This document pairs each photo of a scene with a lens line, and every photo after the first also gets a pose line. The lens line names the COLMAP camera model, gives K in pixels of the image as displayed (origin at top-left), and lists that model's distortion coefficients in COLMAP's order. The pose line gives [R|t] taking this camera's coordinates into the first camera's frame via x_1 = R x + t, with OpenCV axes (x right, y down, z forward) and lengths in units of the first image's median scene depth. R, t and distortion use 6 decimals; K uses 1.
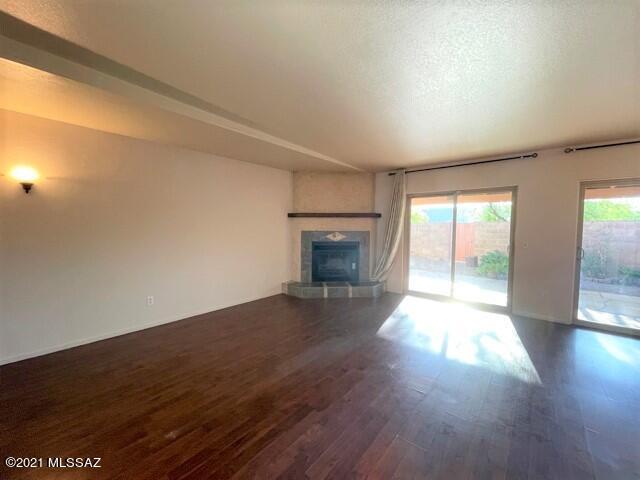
lens RADIAL K [[256.3, 0, 316.3], [0, 256.3, 236.8], [0, 0, 1]] dist [0.003393, -0.000034]
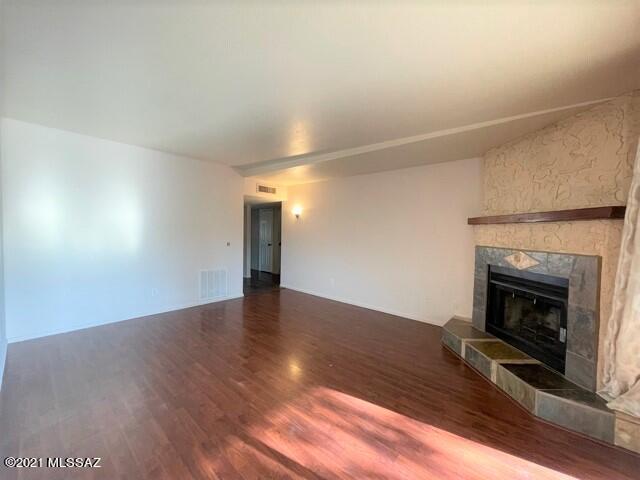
lens RADIAL K [[256.3, 0, 320.4], [0, 256.3, 240.2], [0, 0, 1]] dist [0.003393, -0.000034]
pose [[-0.005686, 0.033225, -0.999432, 0.585287], [-0.059243, 0.997681, 0.033504, -0.033926], [0.998227, 0.059400, -0.003705, 0.608411]]
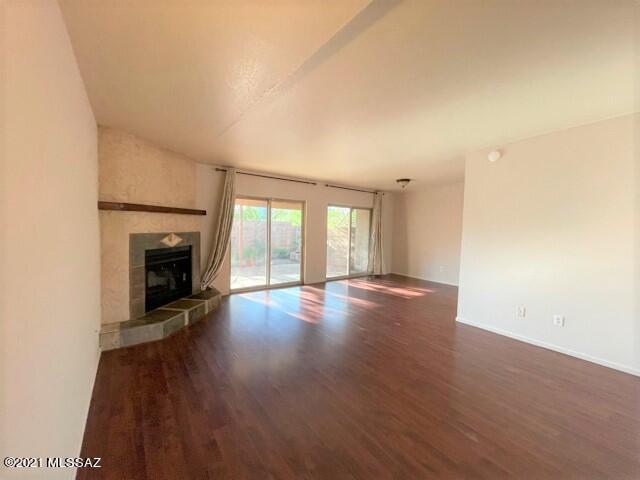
lens RADIAL K [[256.3, 0, 316.6], [0, 256.3, 241.5], [0, 0, 1]] dist [0.003393, -0.000034]
pose [[0.206560, -0.059391, 0.976630, -0.542466], [0.023383, 0.998171, 0.055756, -0.027995], [-0.978154, 0.011320, 0.207571, 0.455947]]
